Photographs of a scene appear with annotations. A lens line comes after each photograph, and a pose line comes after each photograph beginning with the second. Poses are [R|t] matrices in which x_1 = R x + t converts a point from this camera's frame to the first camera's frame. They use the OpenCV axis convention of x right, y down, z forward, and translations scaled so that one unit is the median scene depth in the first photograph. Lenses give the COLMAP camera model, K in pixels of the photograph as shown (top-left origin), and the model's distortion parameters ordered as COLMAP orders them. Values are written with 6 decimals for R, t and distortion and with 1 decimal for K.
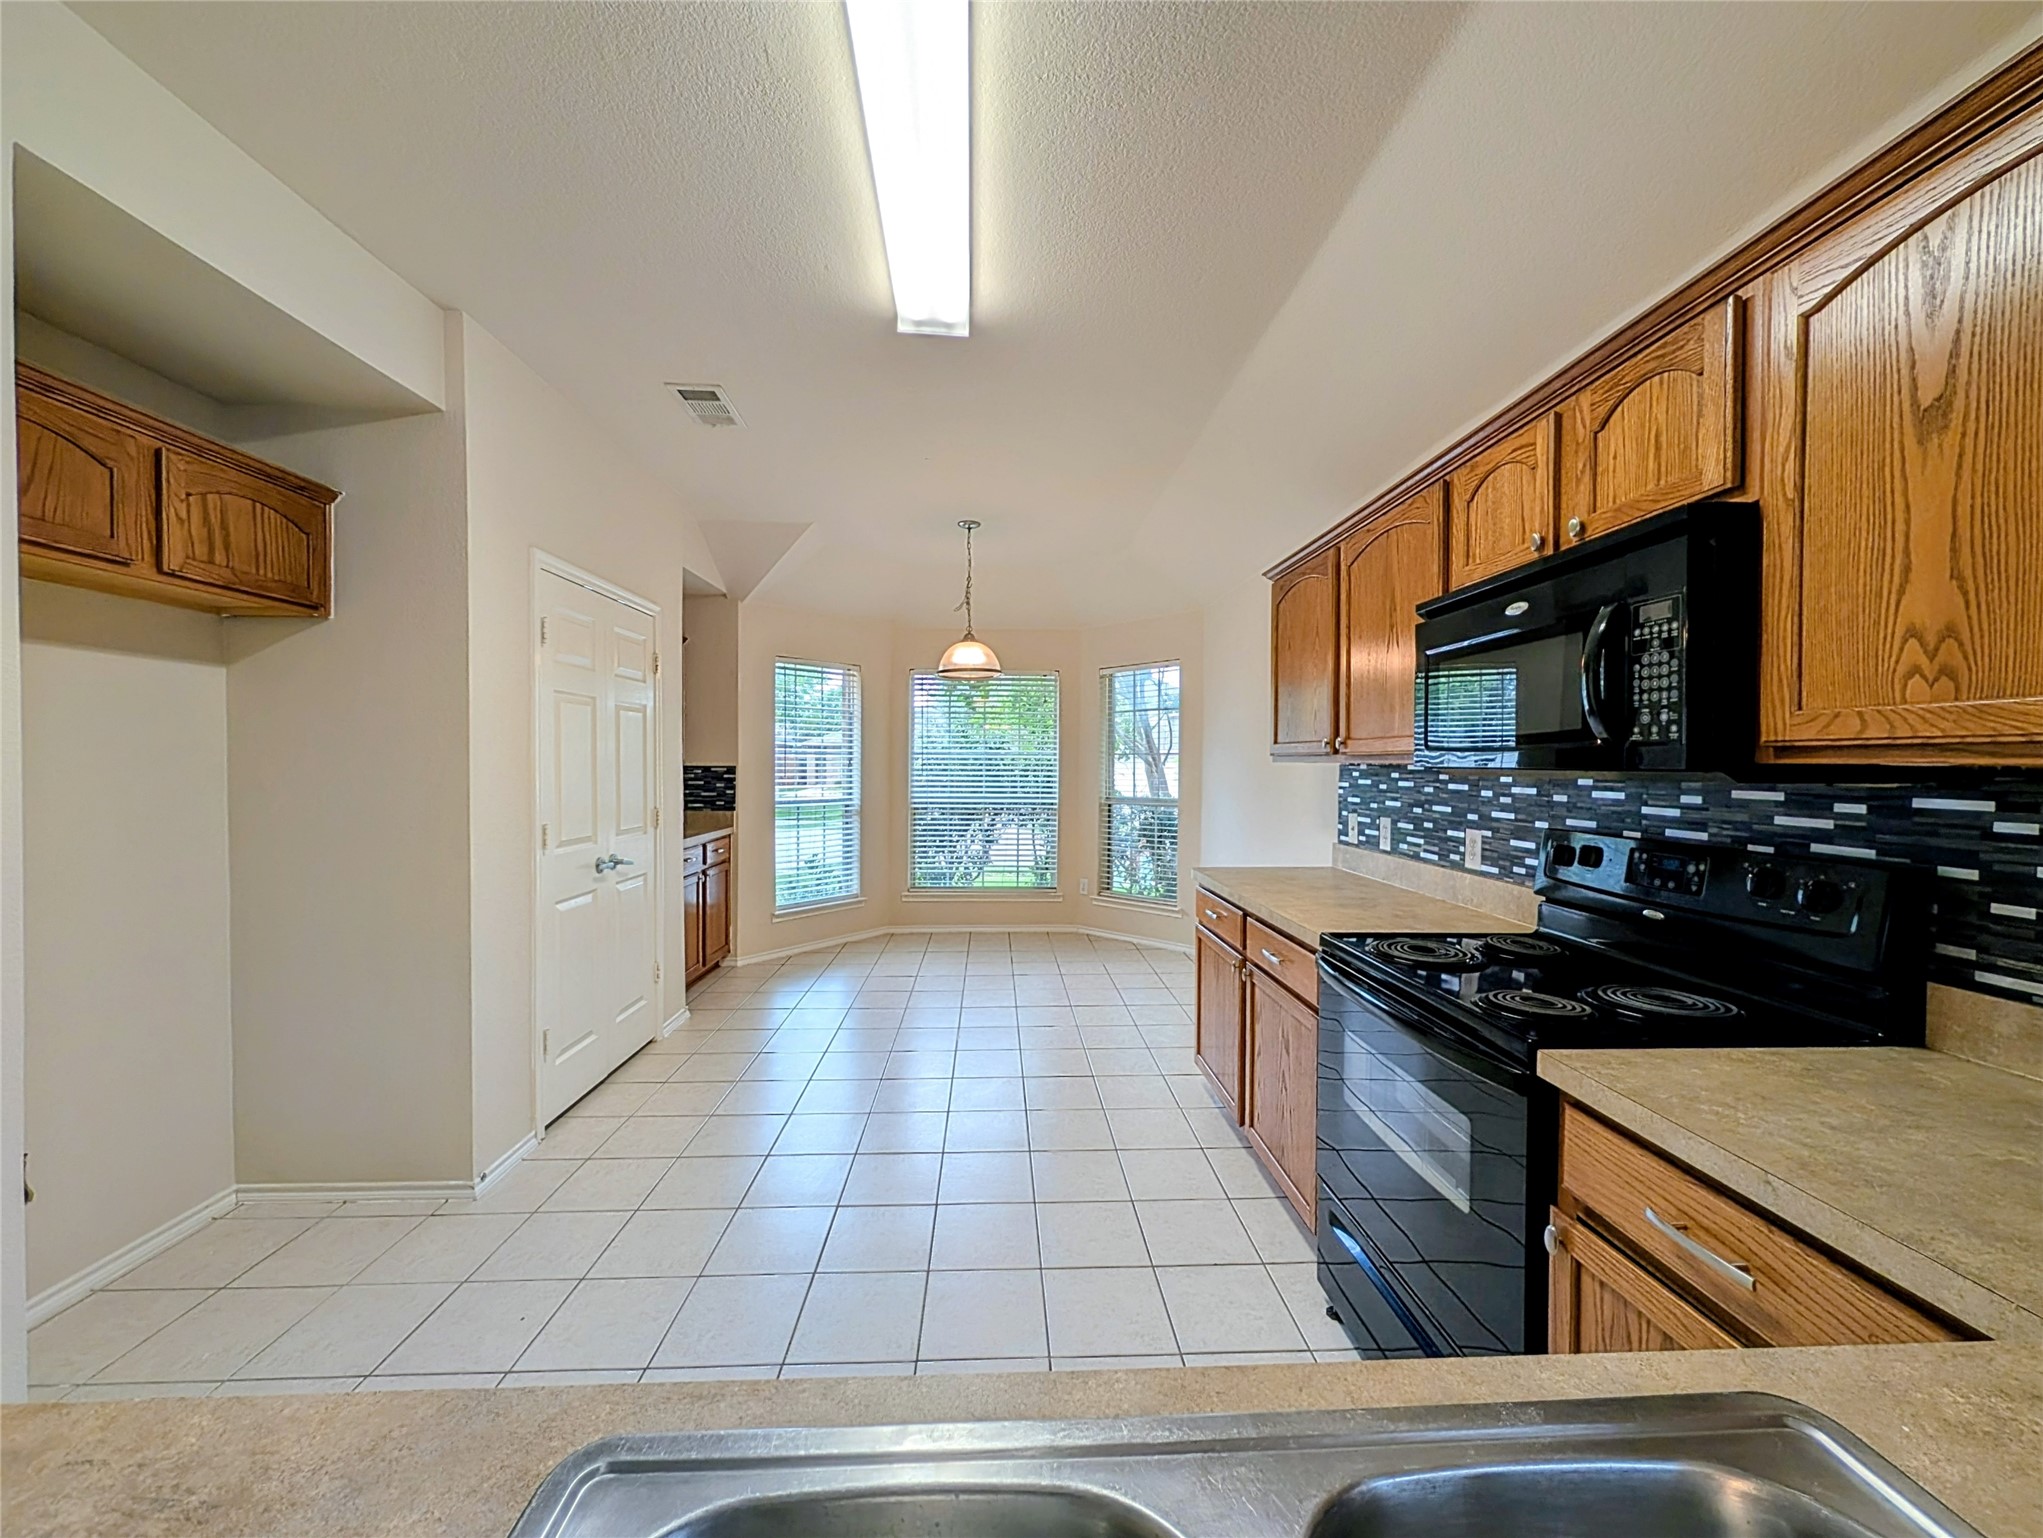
lens RADIAL K [[744.3, 0, 1026.6], [0, 744.3, 769.7], [0, 0, 1]] dist [-0.000770, -0.000262]
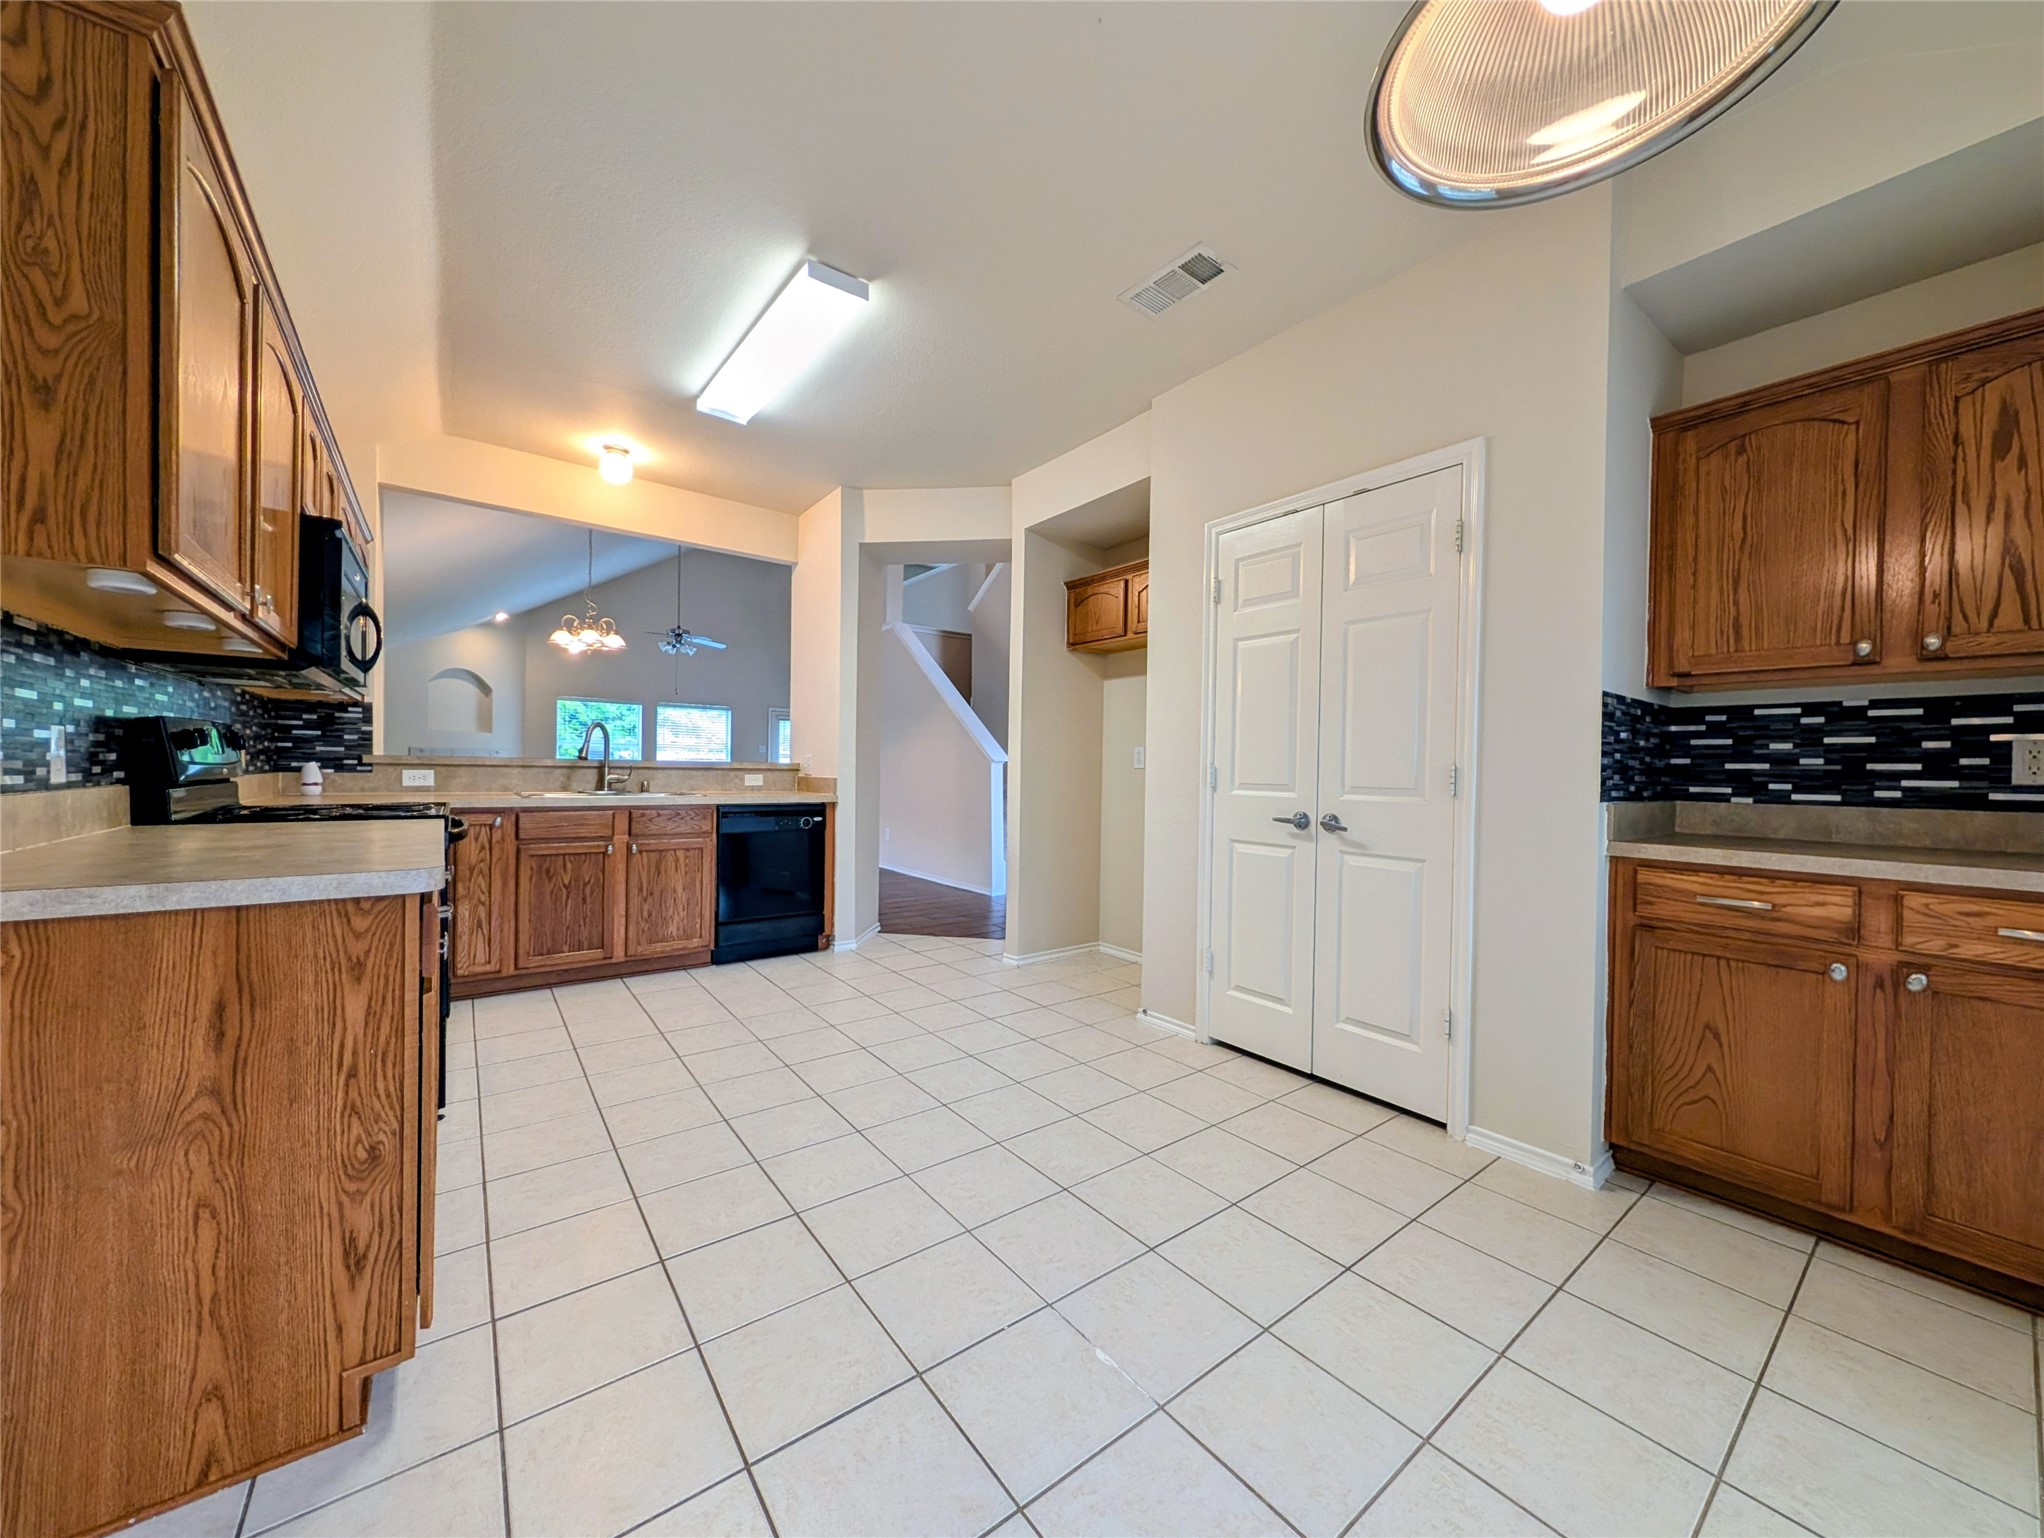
lens RADIAL K [[744.6, 0, 1034.7], [0, 744.6, 779.4], [0, 0, 1]] dist [-0.000770, -0.000262]
pose [[-0.810636, -0.009598, -0.585471, 0.256725], [-0.022694, 0.999629, 0.015034, 0.095413], [0.585110, 0.025474, -0.810554, 2.003781]]
